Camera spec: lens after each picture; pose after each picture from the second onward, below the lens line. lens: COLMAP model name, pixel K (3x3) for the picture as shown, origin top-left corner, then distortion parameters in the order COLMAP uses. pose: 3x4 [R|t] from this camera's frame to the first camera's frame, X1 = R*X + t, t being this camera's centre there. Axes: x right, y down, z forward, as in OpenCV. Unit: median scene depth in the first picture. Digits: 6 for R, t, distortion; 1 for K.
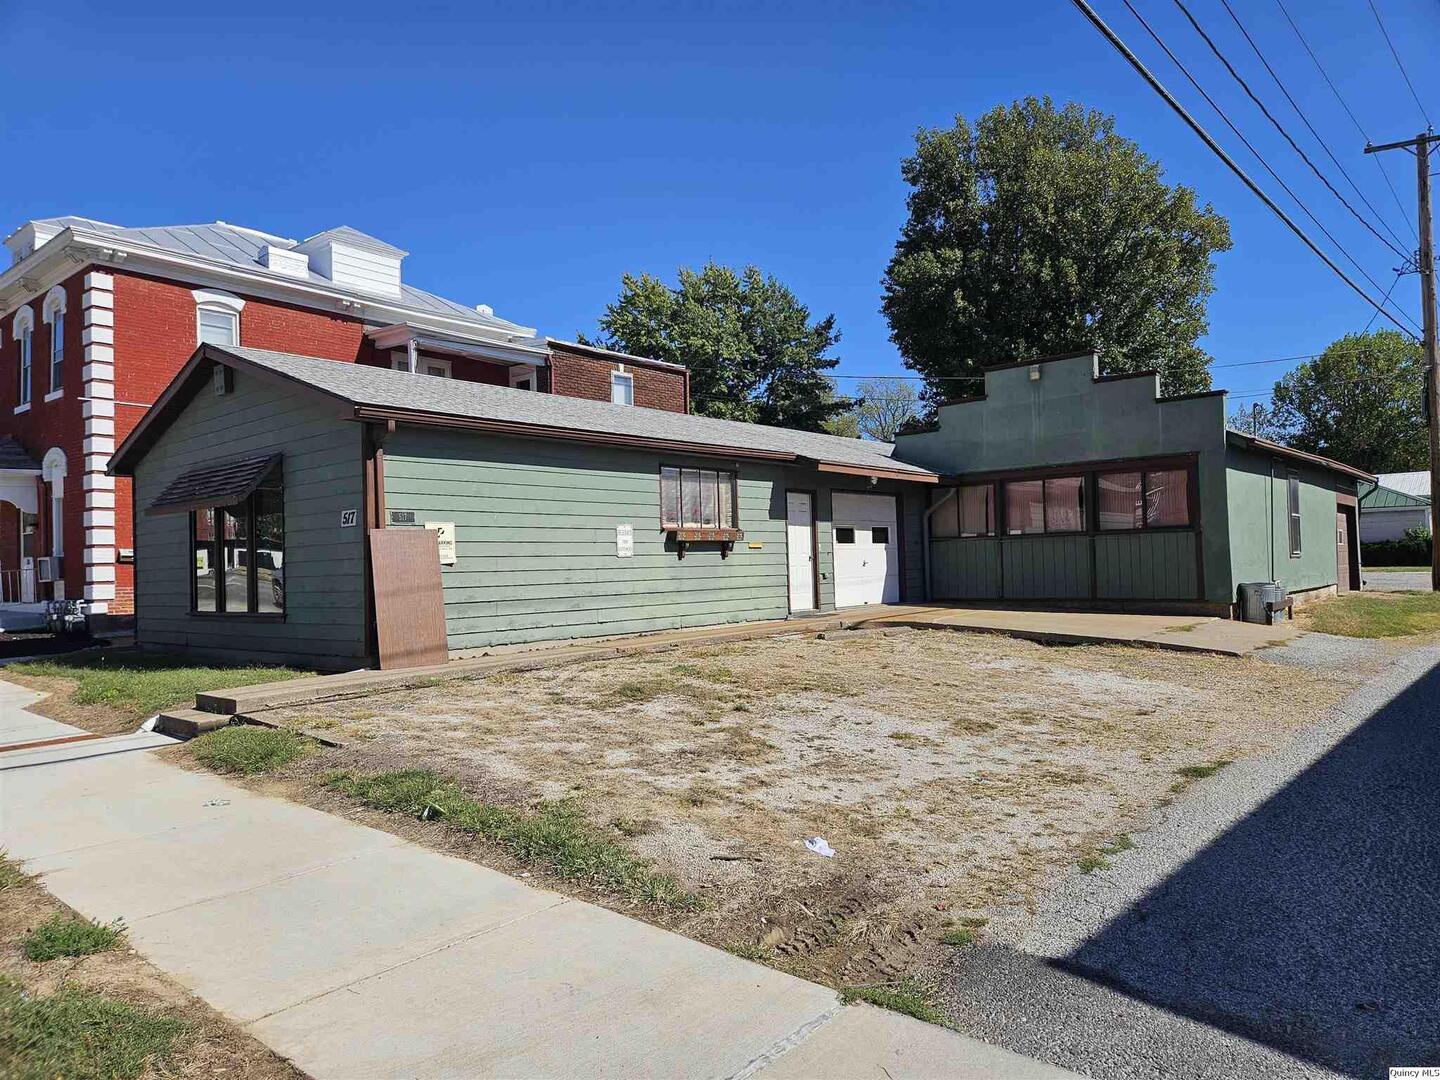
lens RADIAL K [[971.5, 0, 720.0], [0, 971.5, 540.0], [0, 0, 1]] dist [0.073098, -0.043509]
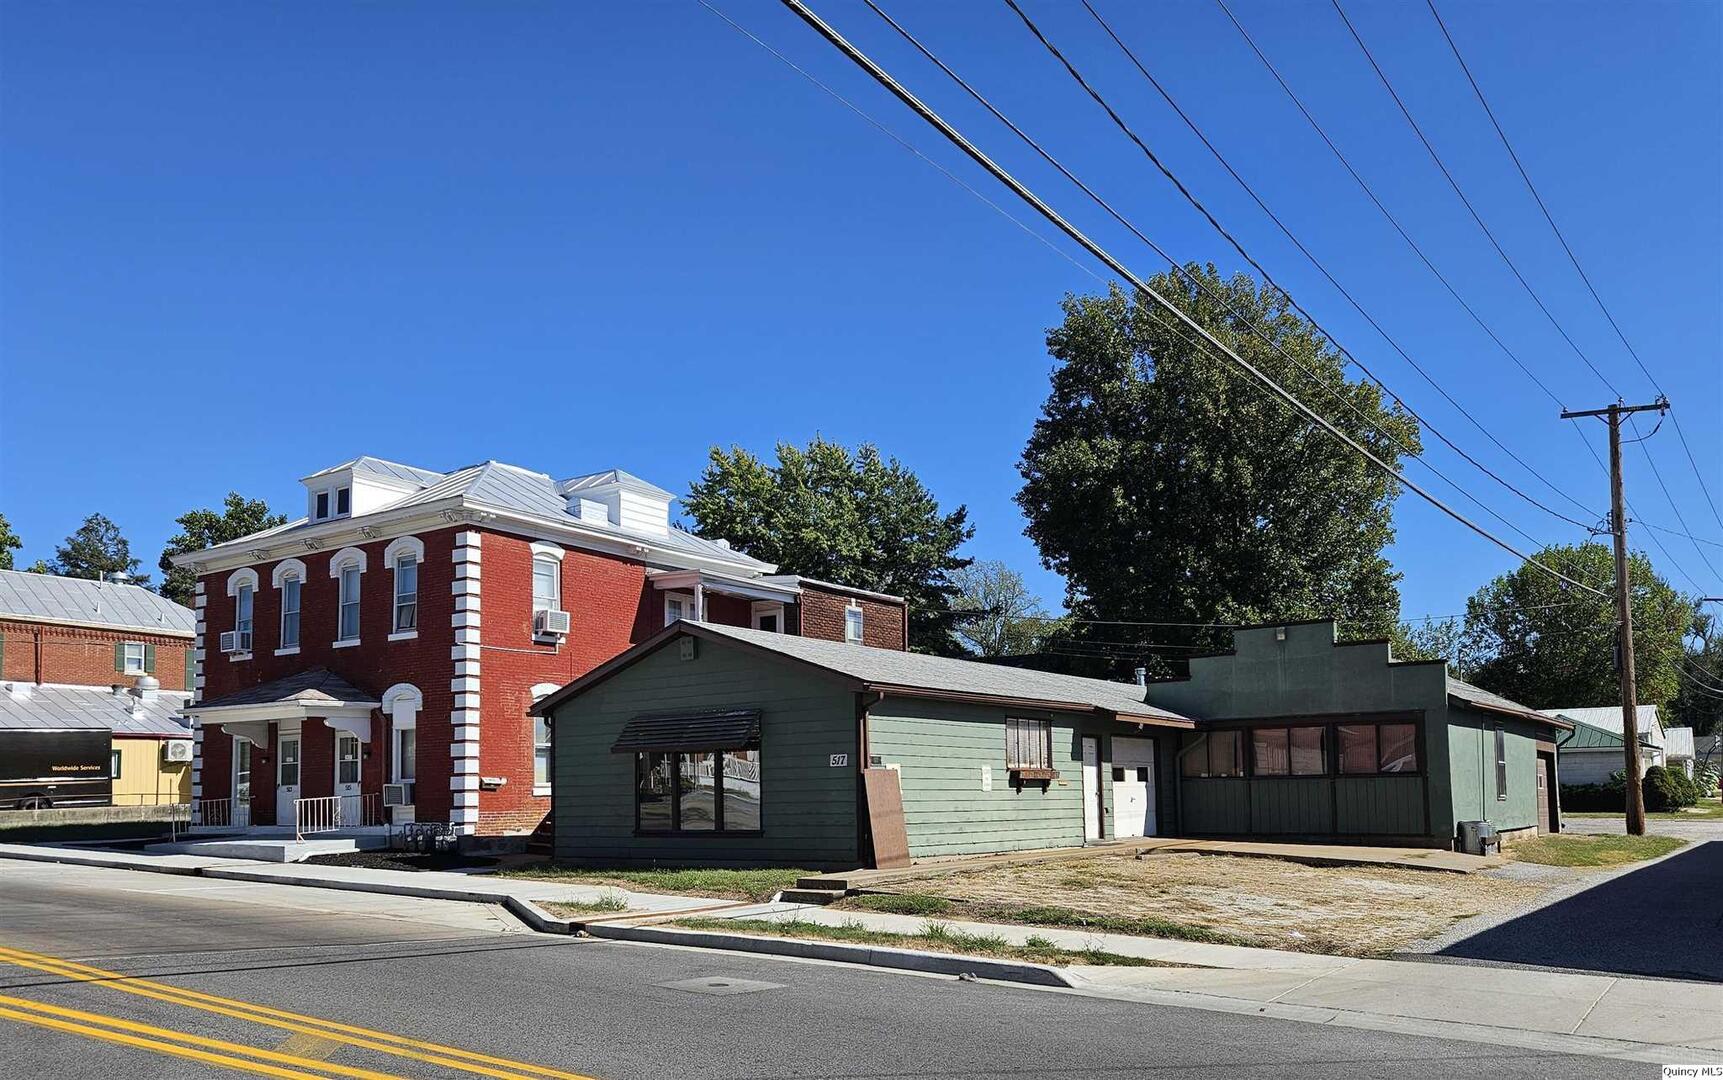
lens RADIAL K [[1256.1, 0, 855.8], [0, 1256.1, 719.3], [0, 0, 1]] dist [0.061032, -0.004296]
pose [[0.997729, 0.018038, 0.064892, -0.239519], [-0.015489, 0.999097, -0.039571, -0.005375], [-0.065548, 0.038477, 0.997107, -0.387837]]
